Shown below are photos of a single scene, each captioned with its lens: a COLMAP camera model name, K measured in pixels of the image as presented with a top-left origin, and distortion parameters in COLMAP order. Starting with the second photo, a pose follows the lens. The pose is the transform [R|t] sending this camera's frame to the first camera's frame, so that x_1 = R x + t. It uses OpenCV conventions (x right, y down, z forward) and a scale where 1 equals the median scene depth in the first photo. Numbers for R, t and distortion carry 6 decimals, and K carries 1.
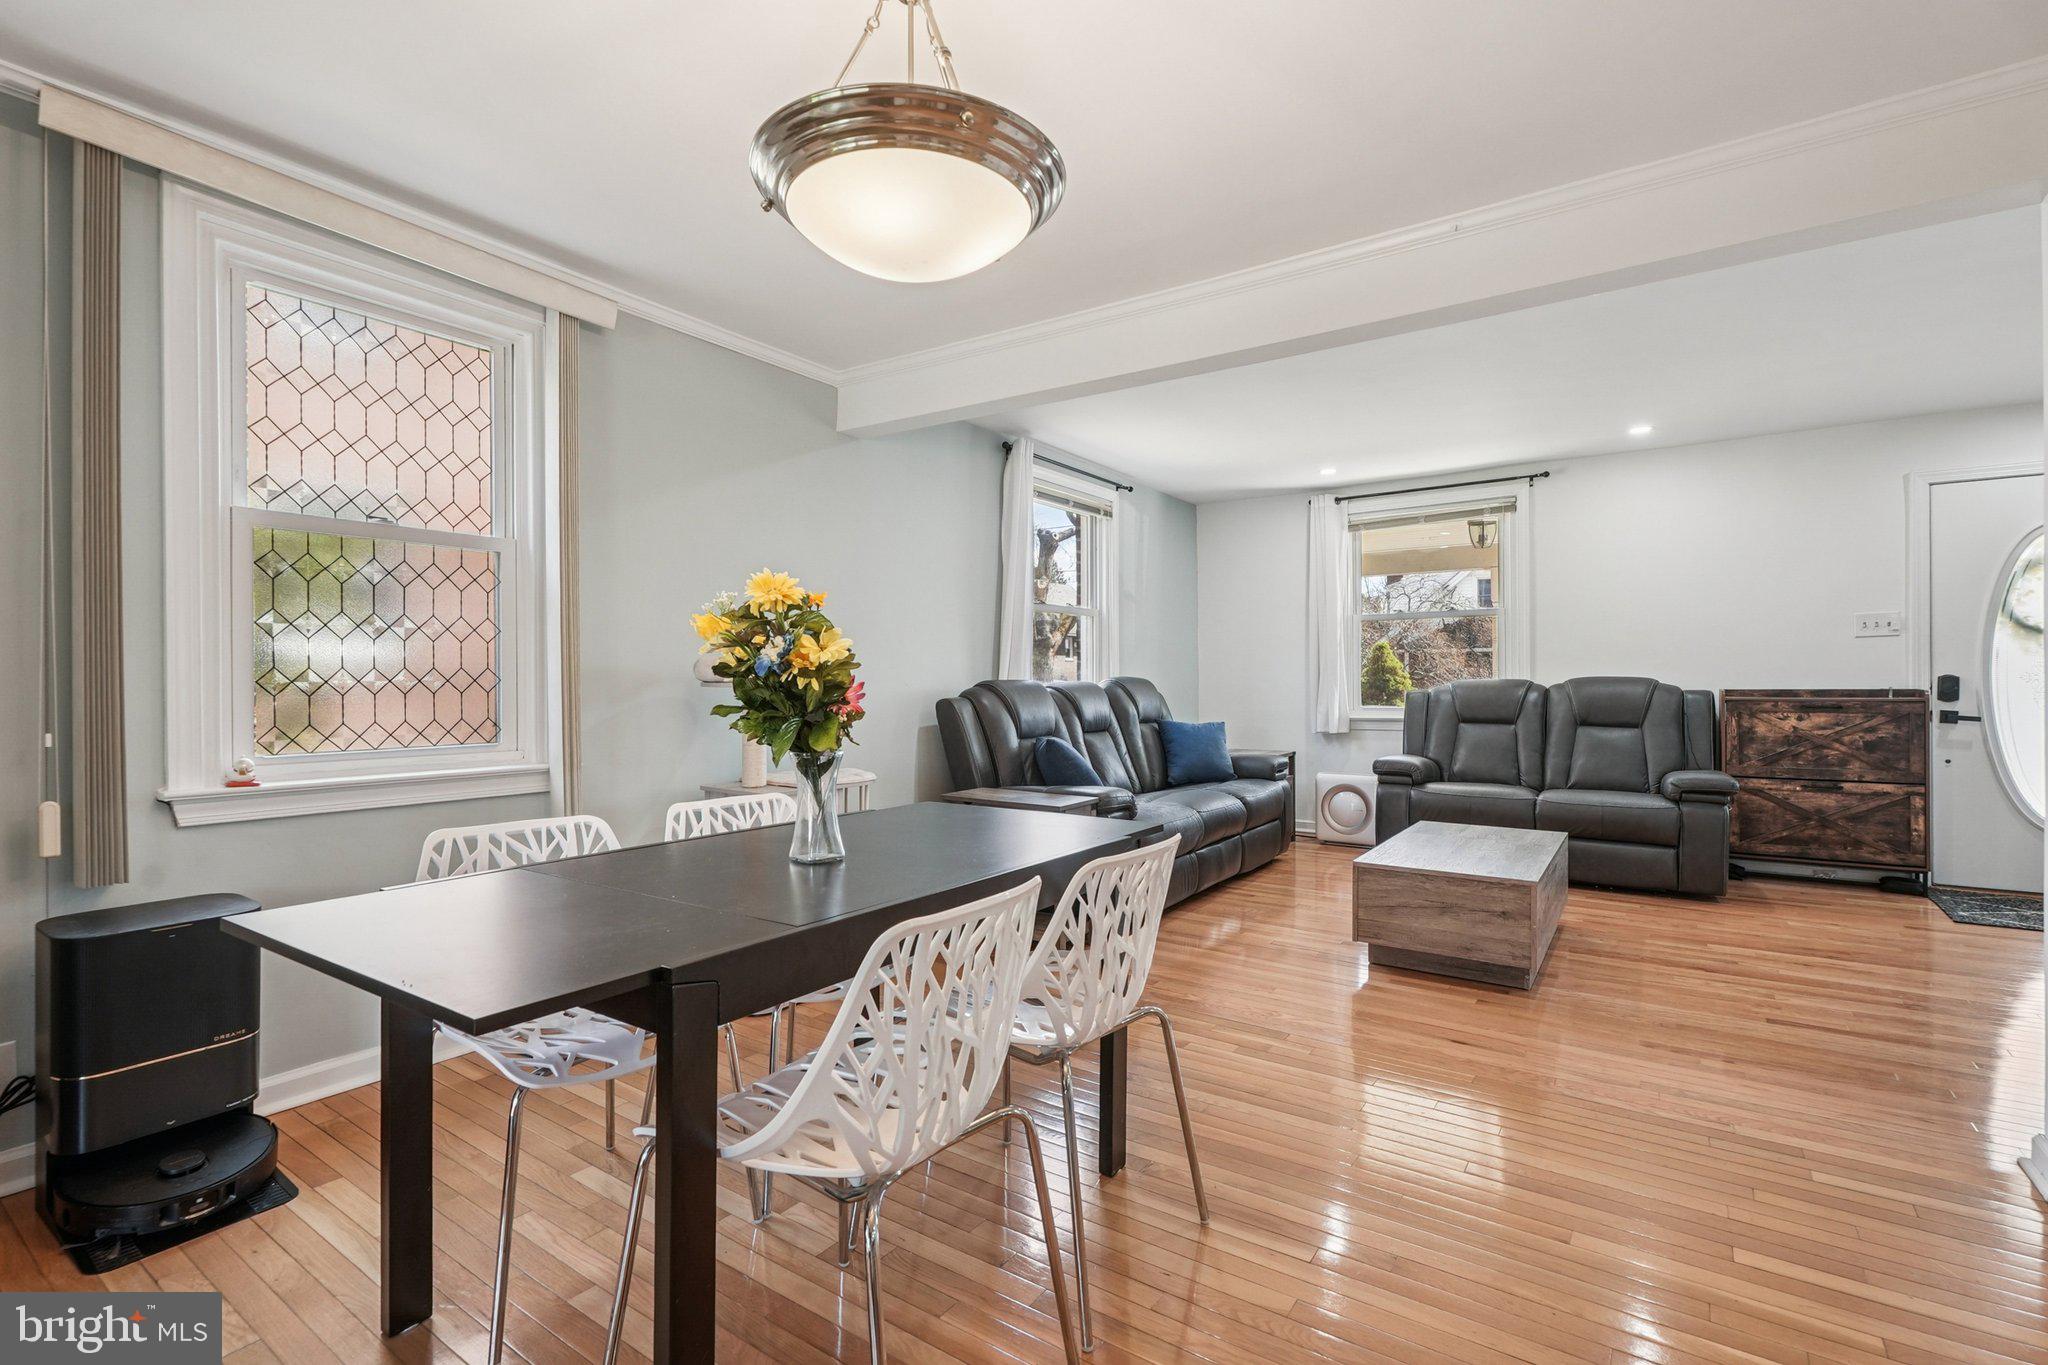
lens RADIAL K [[952.9, 0, 1013.0], [0, 952.9, 664.0], [0, 0, 1]] dist [0.003876, 0.000796]
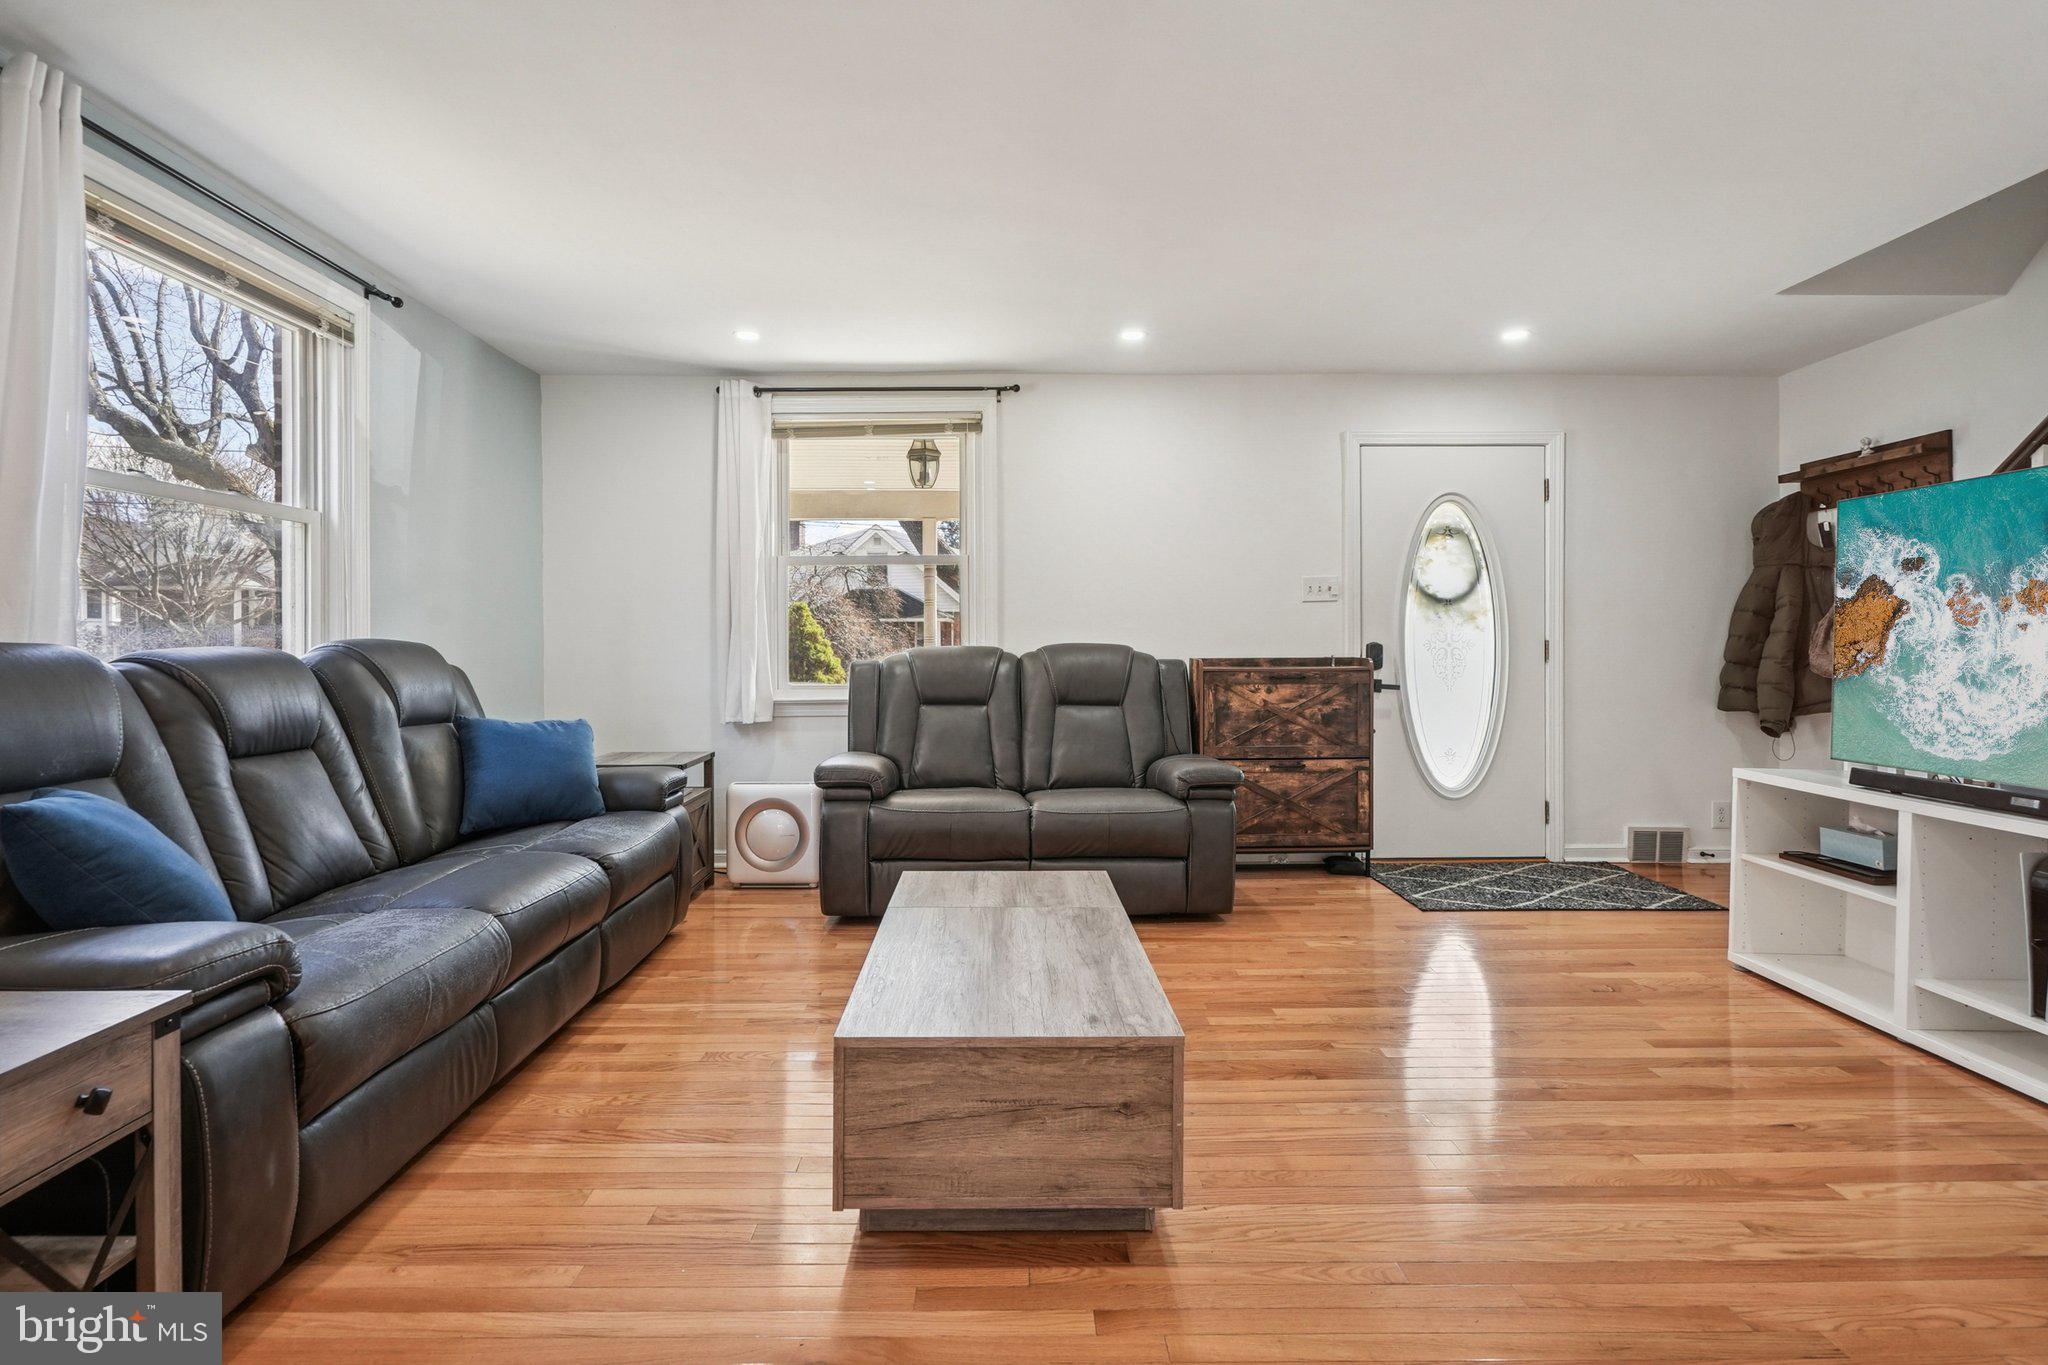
lens RADIAL K [[952.9, 0, 1013.0], [0, 952.9, 664.0], [0, 0, 1]] dist [0.003876, 0.000796]
pose [[0.817047, -0.007483, 0.576523, 0.112609], [-0.010581, 0.999553, 0.027968, 0.009460], [-0.576474, -0.028952, 0.816602, 0.399399]]
